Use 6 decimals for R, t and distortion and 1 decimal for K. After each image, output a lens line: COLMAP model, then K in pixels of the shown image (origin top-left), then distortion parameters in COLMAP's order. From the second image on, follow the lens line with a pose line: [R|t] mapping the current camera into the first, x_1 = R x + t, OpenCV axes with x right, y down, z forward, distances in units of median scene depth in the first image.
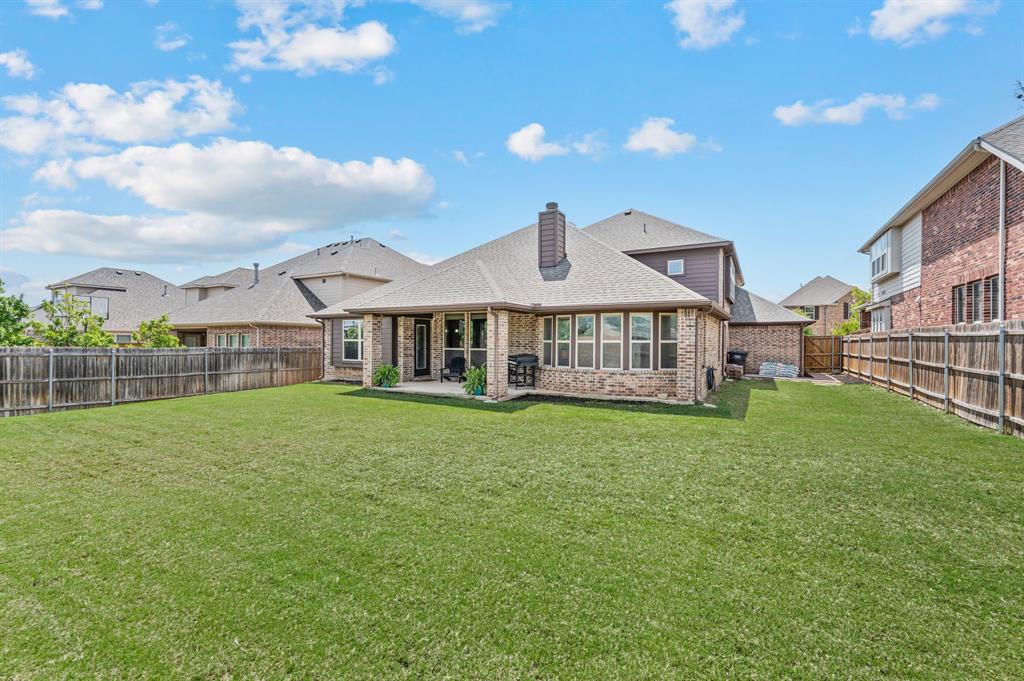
lens RADIAL K [[408.1, 0, 508.5], [0, 408.1, 340.4], [0, 0, 1]] dist [-0.000039, 0.000223]
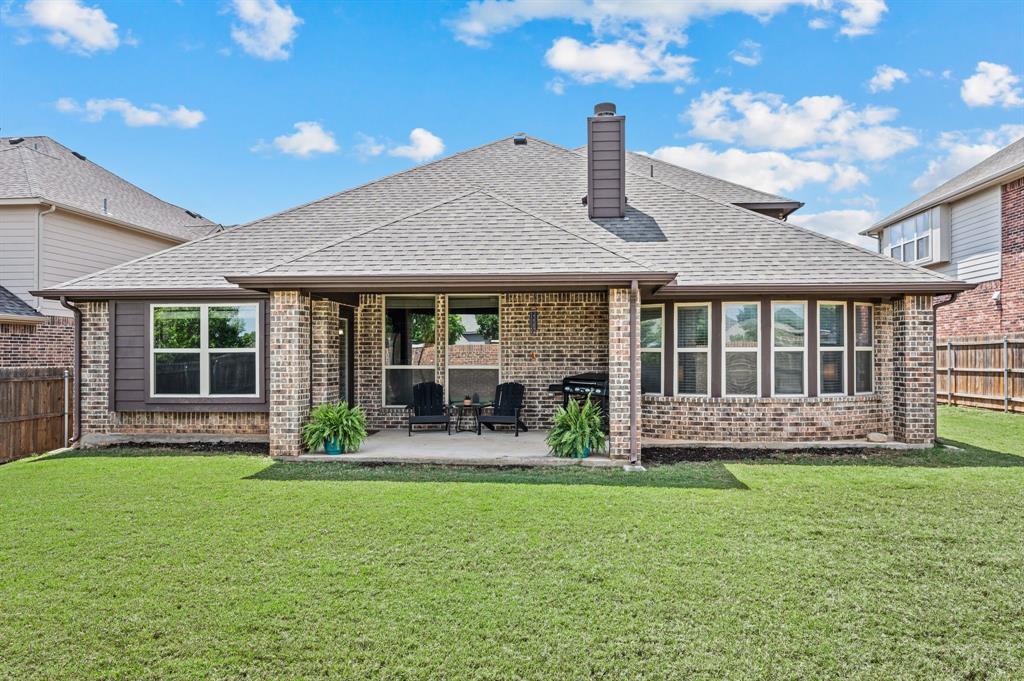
lens RADIAL K [[653.9, 0, 512.0], [0, 653.9, 340.5], [0, 0, 1]] dist [-0.002454, -0.001187]
pose [[0.913340, 0.001777, 0.407194, -0.410276], [0.006166, 0.999815, -0.018195, 0.004460], [-0.407151, 0.019129, 0.913160, 0.255201]]
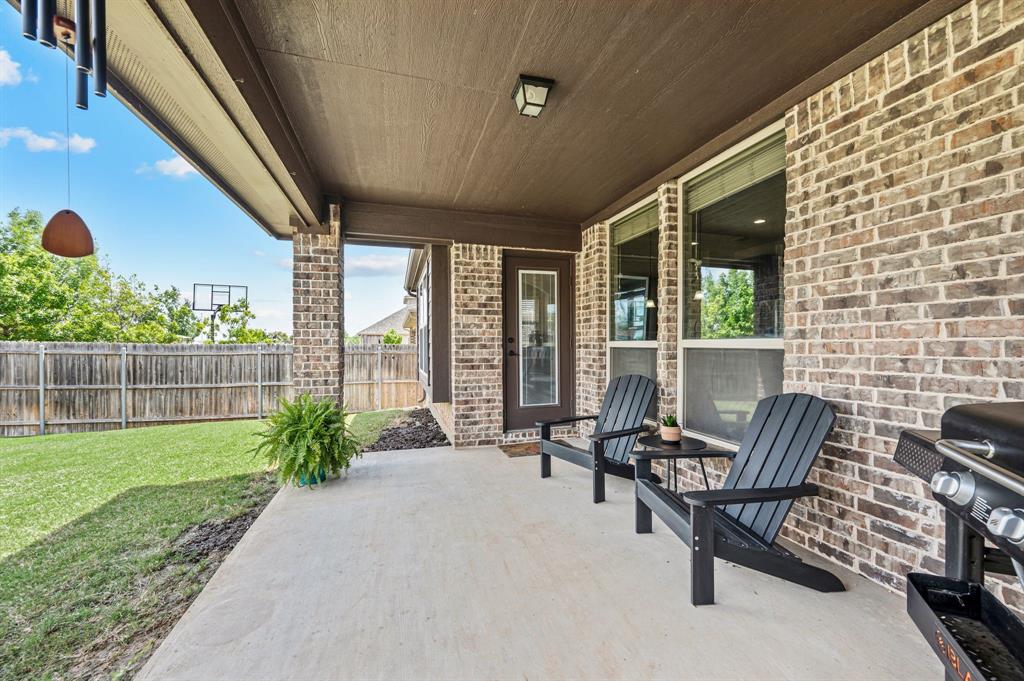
lens RADIAL K [[408.1, 0, 508.5], [0, 408.1, 340.4], [0, 0, 1]] dist [-0.000039, 0.000223]
pose [[0.730868, -0.014490, -0.682365, -0.012505], [0.008099, 0.999888, -0.012557, 0.025162], [0.682471, 0.003651, 0.730903, 0.887115]]
